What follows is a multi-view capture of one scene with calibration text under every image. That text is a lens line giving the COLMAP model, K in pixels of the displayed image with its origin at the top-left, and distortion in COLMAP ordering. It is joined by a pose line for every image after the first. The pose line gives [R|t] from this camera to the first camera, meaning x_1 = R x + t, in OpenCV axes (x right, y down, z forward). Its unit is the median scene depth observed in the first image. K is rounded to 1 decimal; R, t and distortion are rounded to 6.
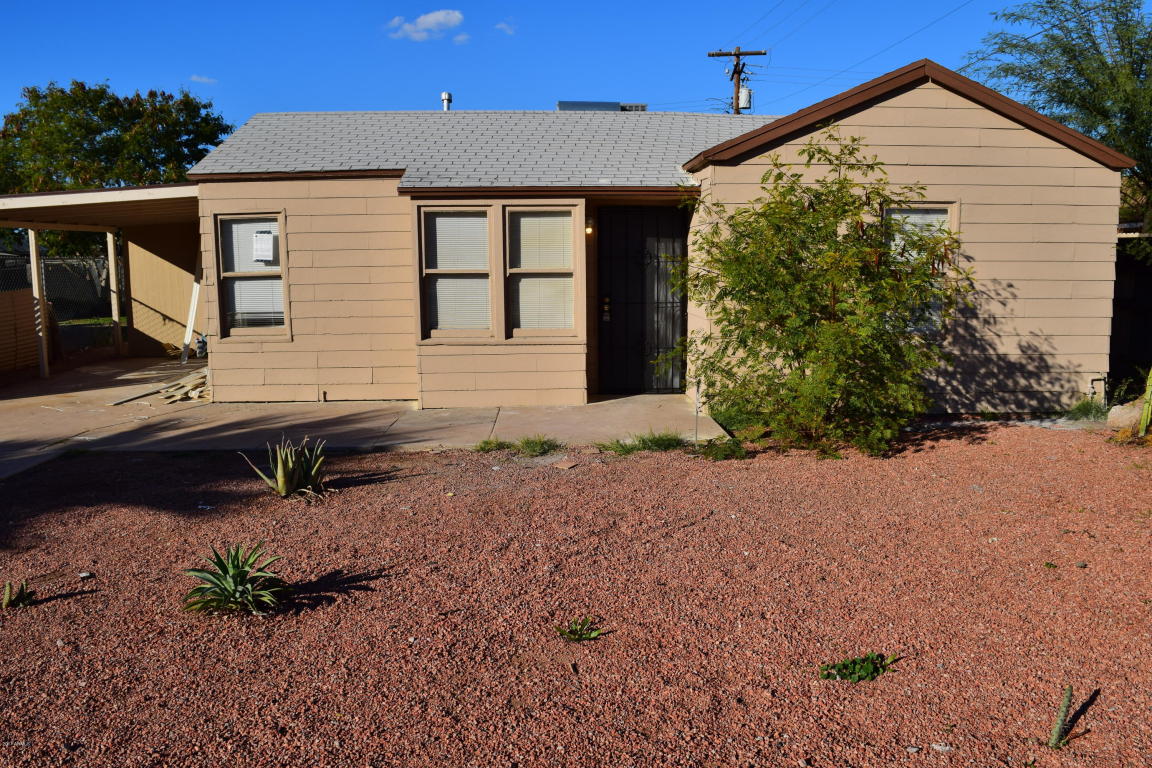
lens RADIAL K [[906.1, 0, 585.1], [0, 906.1, 364.1], [0, 0, 1]] dist [-0.094425, 0.023833]
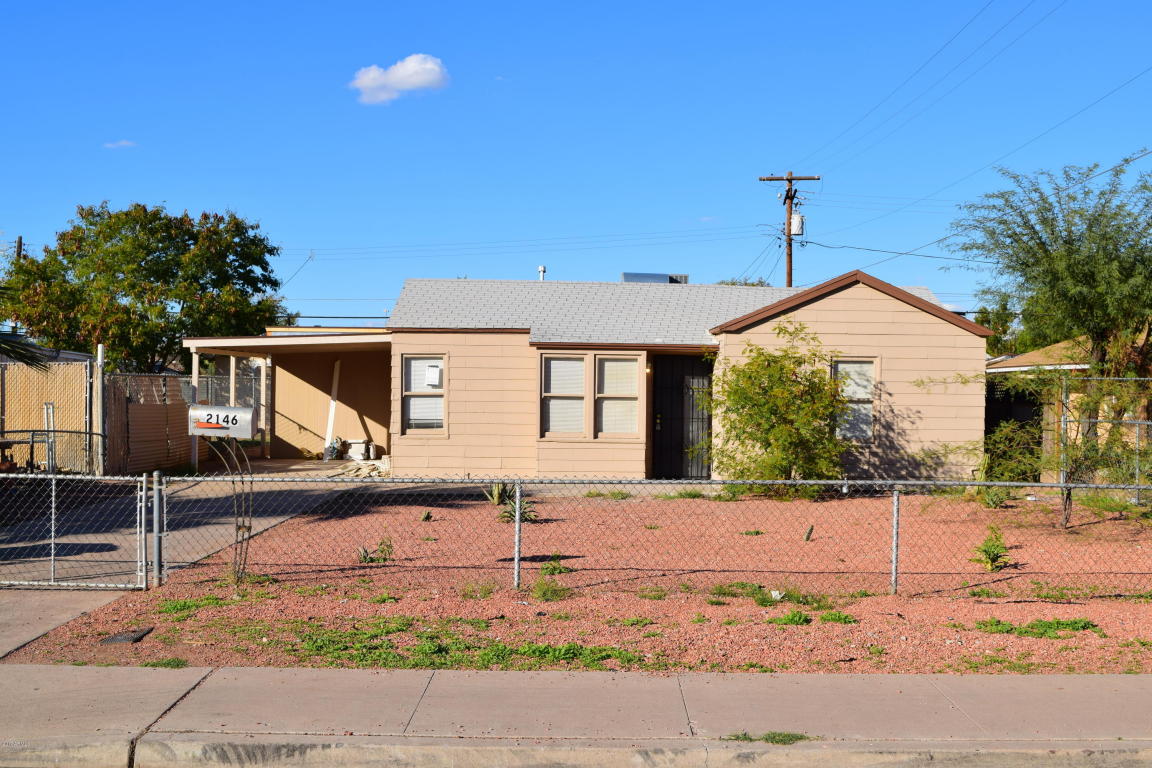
lens RADIAL K [[1180.8, 0, 580.9], [0, 1180.8, 375.9], [0, 0, 1]] dist [-0.061591, 0.000000]
pose [[0.999347, 0.020364, -0.029850, -0.051134], [-0.023974, 0.991734, -0.126048, 0.121374], [0.027036, 0.126681, 0.991575, -1.031112]]
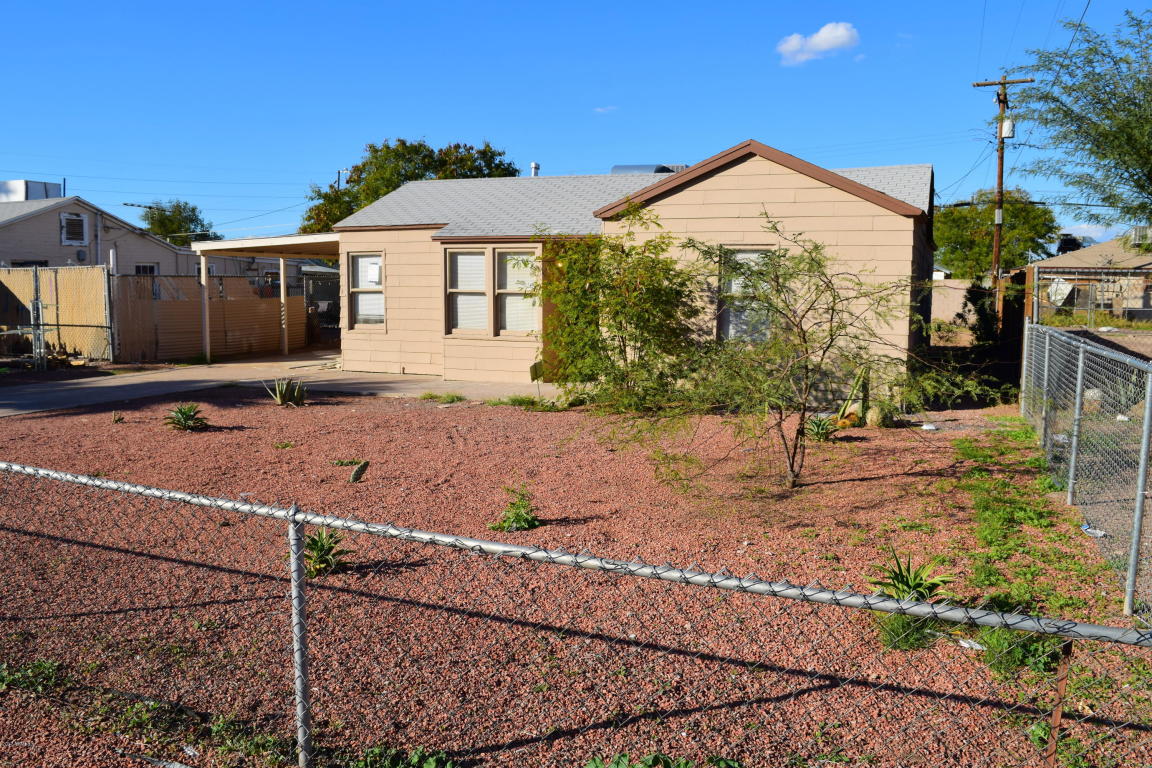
lens RADIAL K [[906.1, 0, 578.6], [0, 906.1, 373.7], [0, 0, 1]] dist [-0.094425, 0.023833]
pose [[0.916927, 0.055198, -0.395219, 0.637089], [-0.061605, 0.998094, -0.003528, 0.030540], [0.394271, 0.027582, 0.918580, -0.321573]]
